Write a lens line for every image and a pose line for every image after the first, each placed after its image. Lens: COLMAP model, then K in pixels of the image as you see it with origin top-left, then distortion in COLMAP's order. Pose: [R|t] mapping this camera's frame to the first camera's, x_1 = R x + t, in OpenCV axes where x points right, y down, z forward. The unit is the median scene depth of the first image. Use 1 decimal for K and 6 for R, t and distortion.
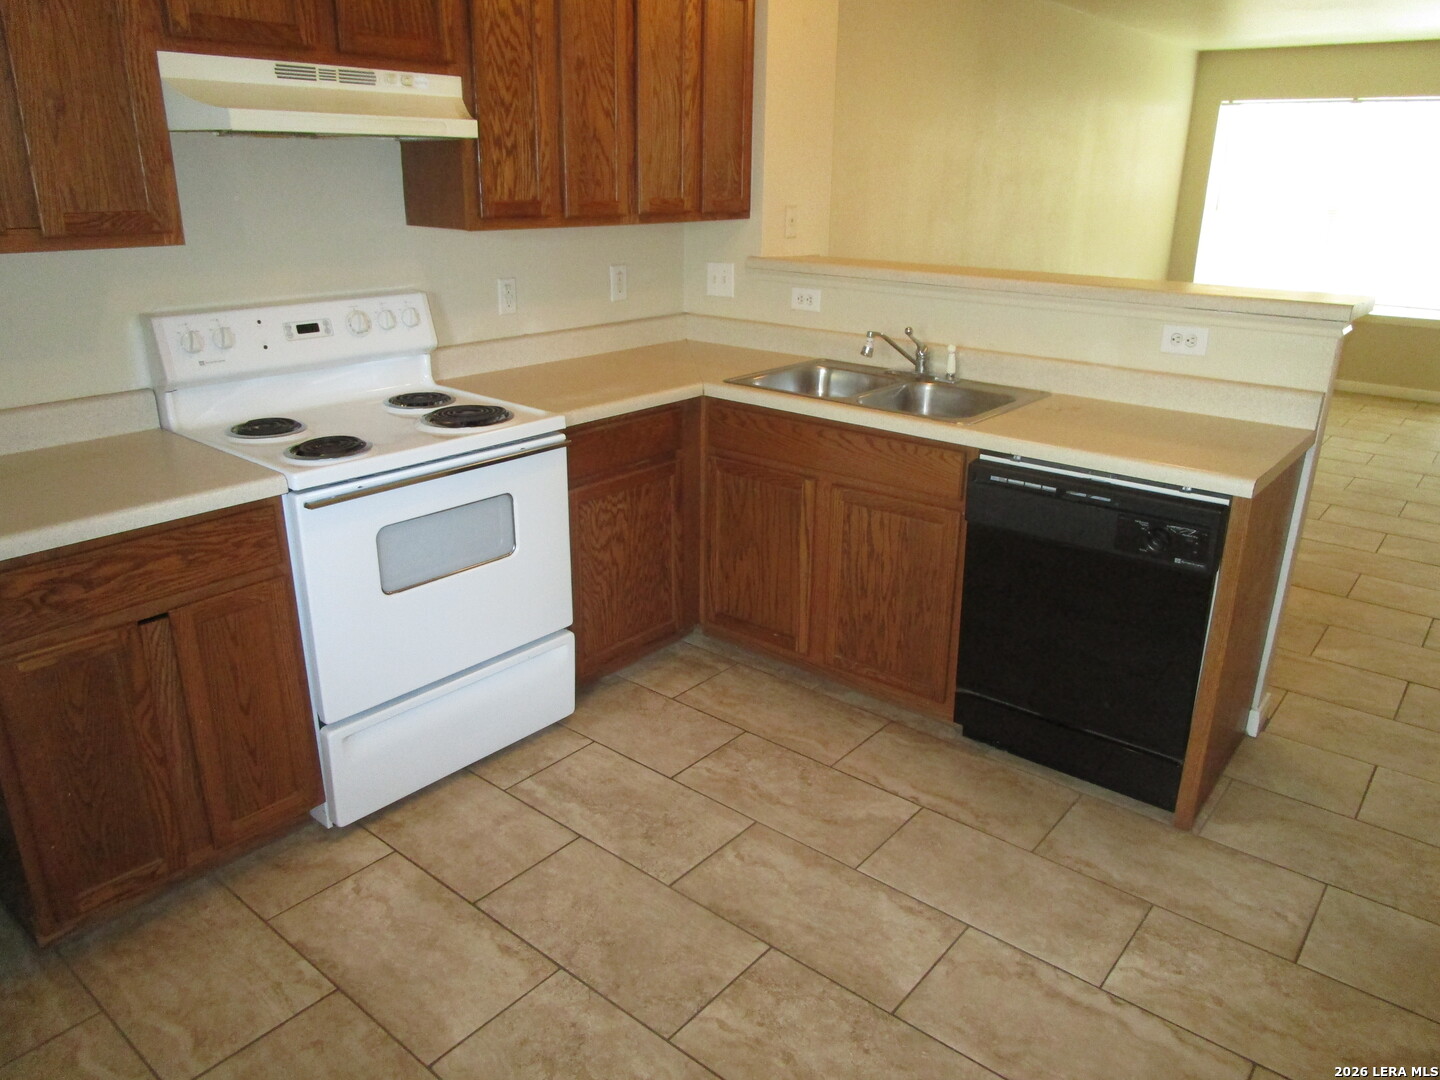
lens RADIAL K [[1024.6, 0, 718.4], [0, 1024.6, 537.4], [0, 0, 1]] dist [-0.023552, -0.005353]
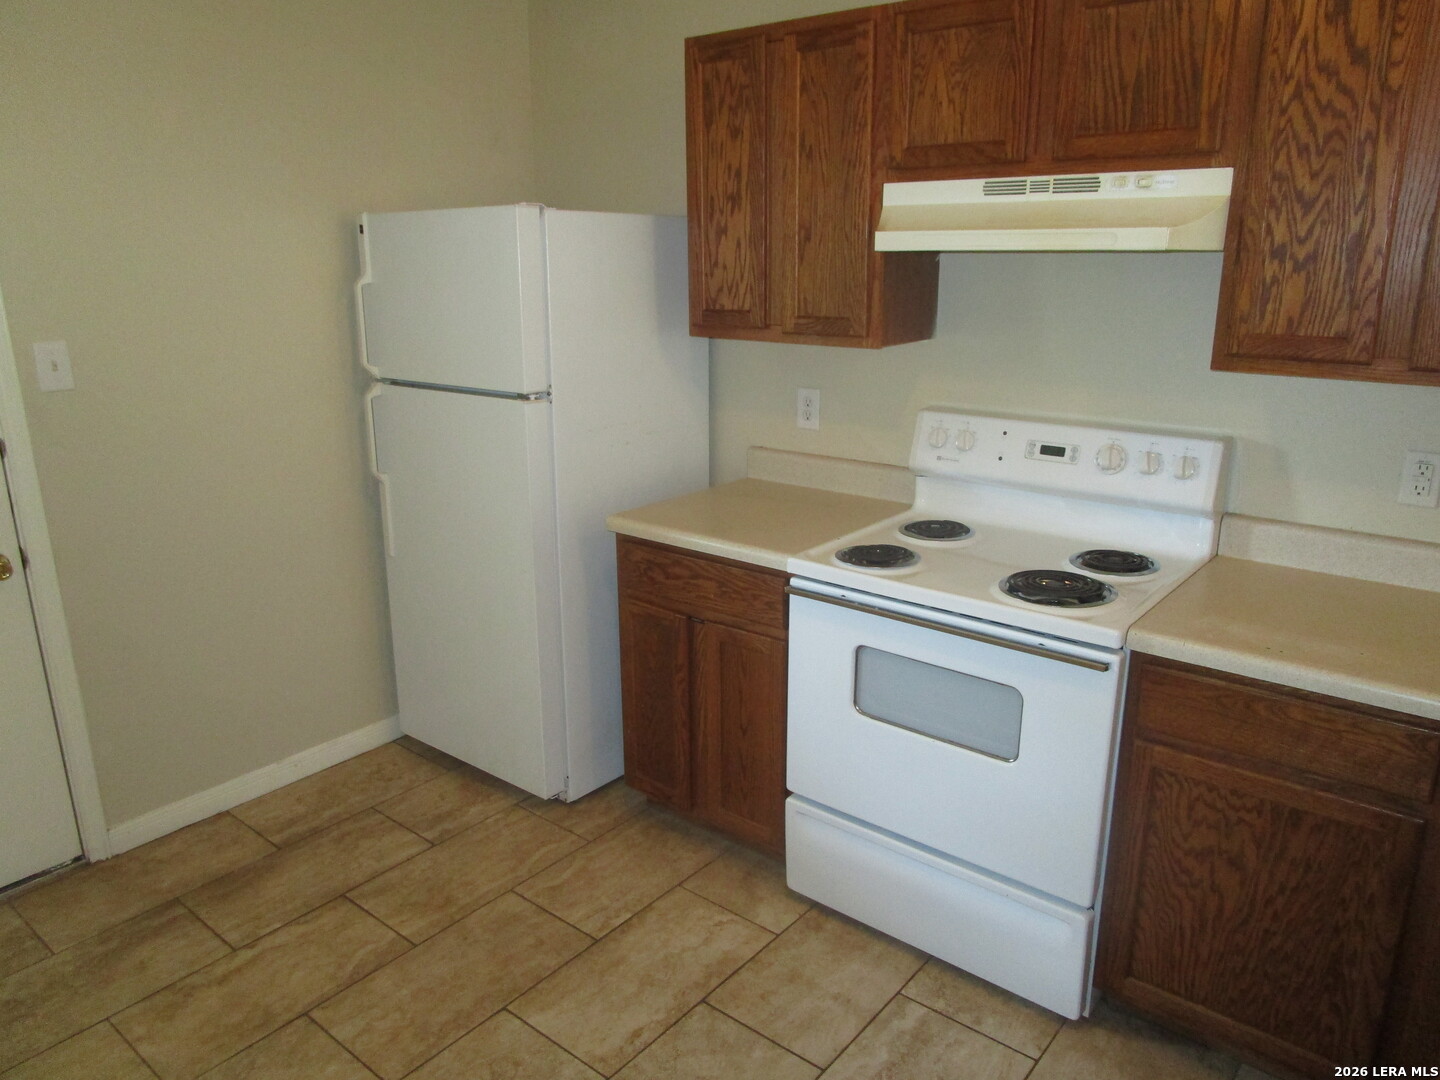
lens RADIAL K [[1024.6, 0, 718.4], [0, 1024.6, 537.4], [0, 0, 1]] dist [-0.023552, -0.005353]
pose [[0.002448, 0.259401, -0.965767, 0.519069], [-0.327737, 0.912637, 0.244300, -0.262245], [0.944766, 0.315919, 0.087249, 0.660434]]
